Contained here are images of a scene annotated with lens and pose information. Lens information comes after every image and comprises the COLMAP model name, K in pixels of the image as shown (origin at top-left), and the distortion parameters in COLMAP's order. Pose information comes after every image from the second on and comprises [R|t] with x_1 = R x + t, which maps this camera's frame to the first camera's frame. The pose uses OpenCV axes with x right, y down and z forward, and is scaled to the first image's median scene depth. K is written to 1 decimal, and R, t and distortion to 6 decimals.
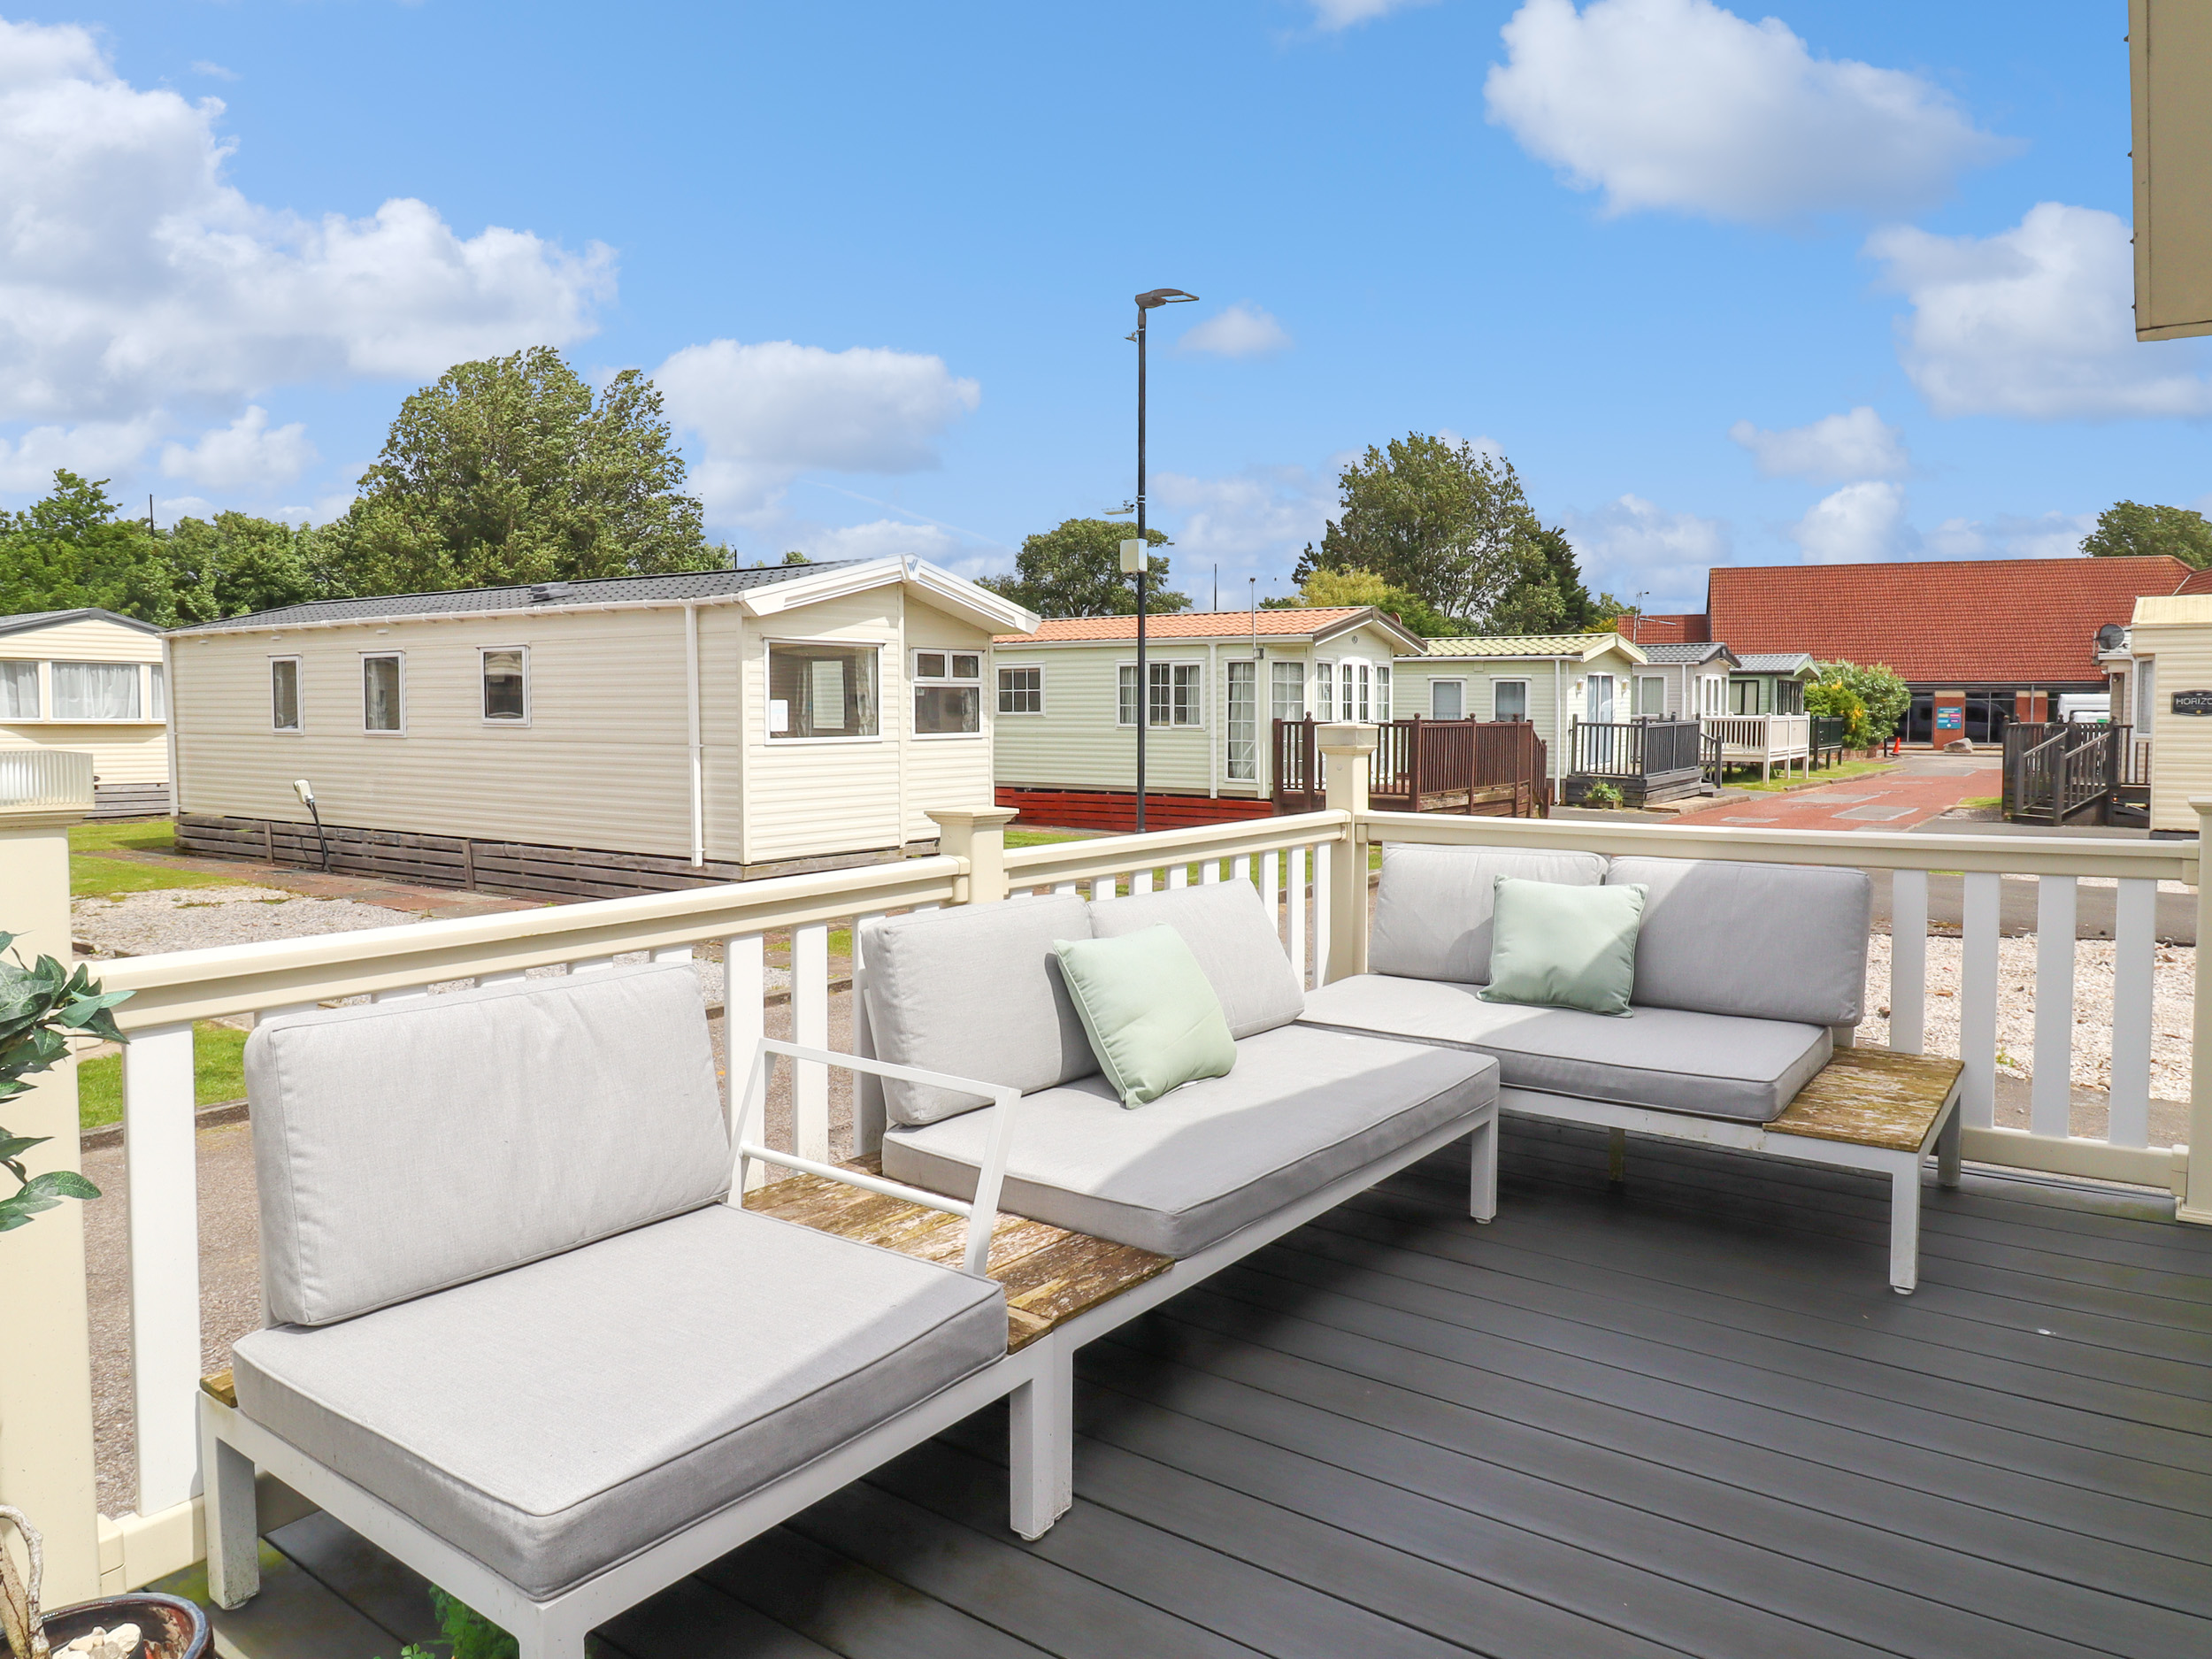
lens RADIAL K [[1448.3, 0, 1106.0], [0, 1448.3, 829.5], [0, 0, 1]] dist [-0.001001, -0.001544]
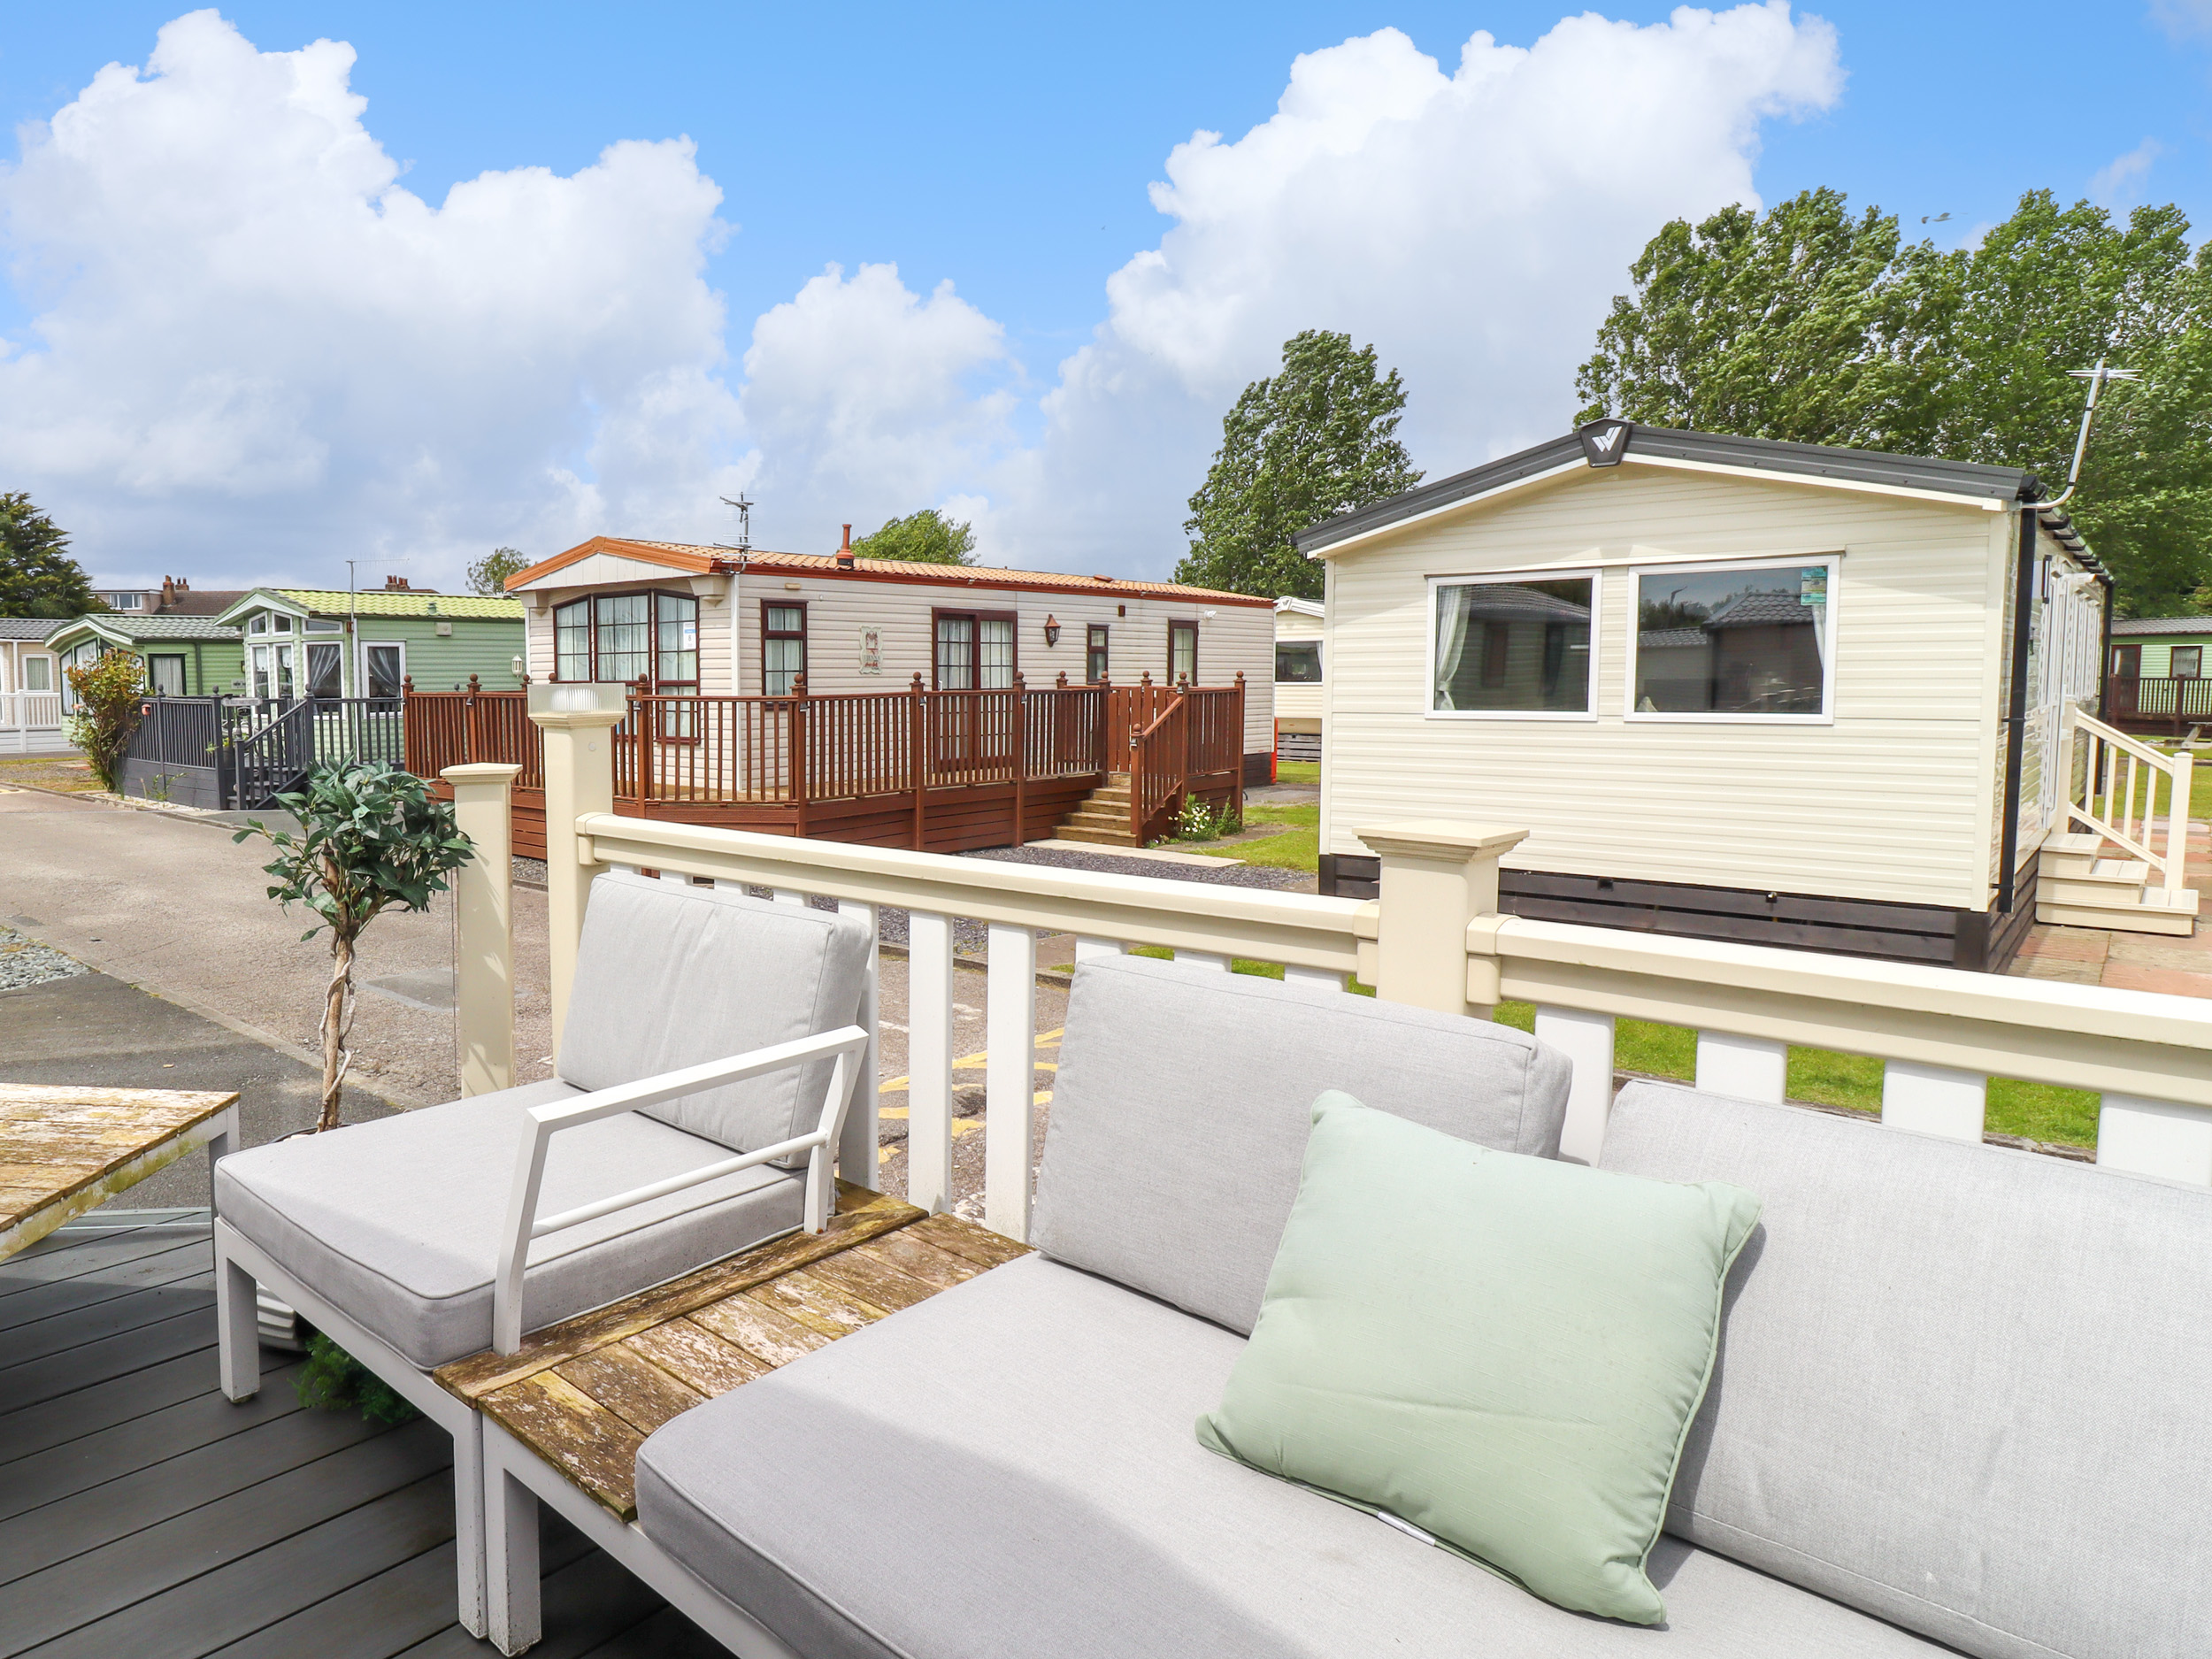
lens RADIAL K [[1448.3, 0, 1106.0], [0, 1448.3, 829.5], [0, 0, 1]] dist [-0.001001, -0.001544]
pose [[-0.132871, 0.081256, -0.987797, 0.602719], [-0.070533, 0.993332, 0.091199, -0.071652], [0.988620, 0.081790, -0.126253, 1.225359]]
